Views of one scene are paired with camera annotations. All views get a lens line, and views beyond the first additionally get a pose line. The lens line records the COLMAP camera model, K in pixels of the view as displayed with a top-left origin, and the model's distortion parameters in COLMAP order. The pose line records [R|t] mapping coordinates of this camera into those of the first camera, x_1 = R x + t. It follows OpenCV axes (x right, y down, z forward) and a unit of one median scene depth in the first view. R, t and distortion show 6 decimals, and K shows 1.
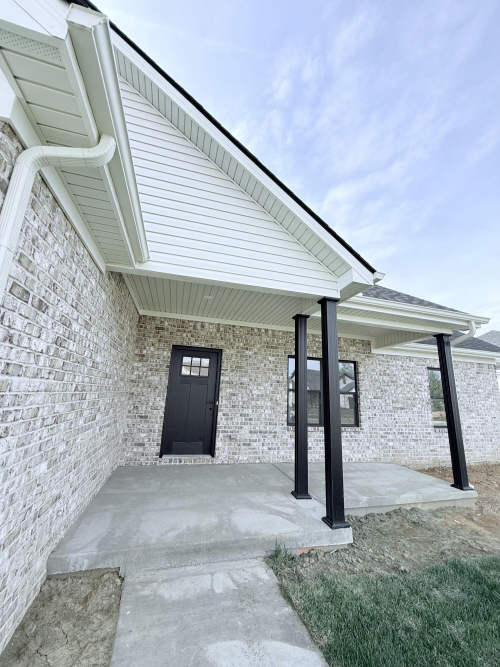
lens RADIAL K [[267.1, 0, 250.0], [0, 267.1, 332.8], [0, 0, 1]] dist [-0.002161, -0.000216]
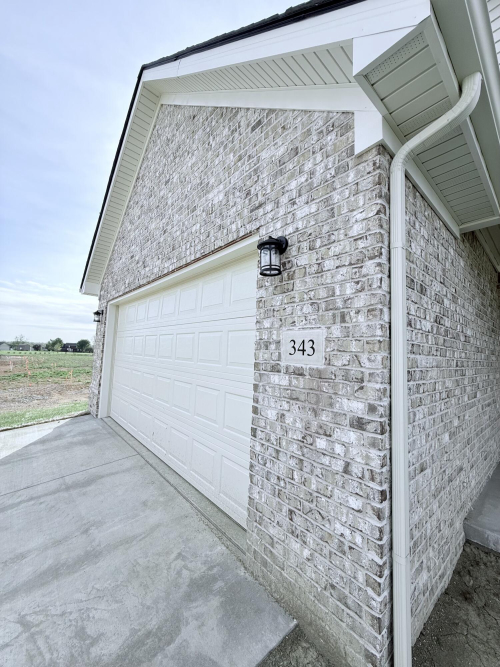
lens RADIAL K [[267.1, 0, 250.1], [0, 267.1, 332.3], [0, 0, 1]] dist [-0.002161, -0.000216]
pose [[0.437979, -0.088204, -0.894648, -0.117221], [0.175152, 0.984476, -0.011314, -0.035223], [0.881758, -0.151744, 0.446629, -0.106641]]
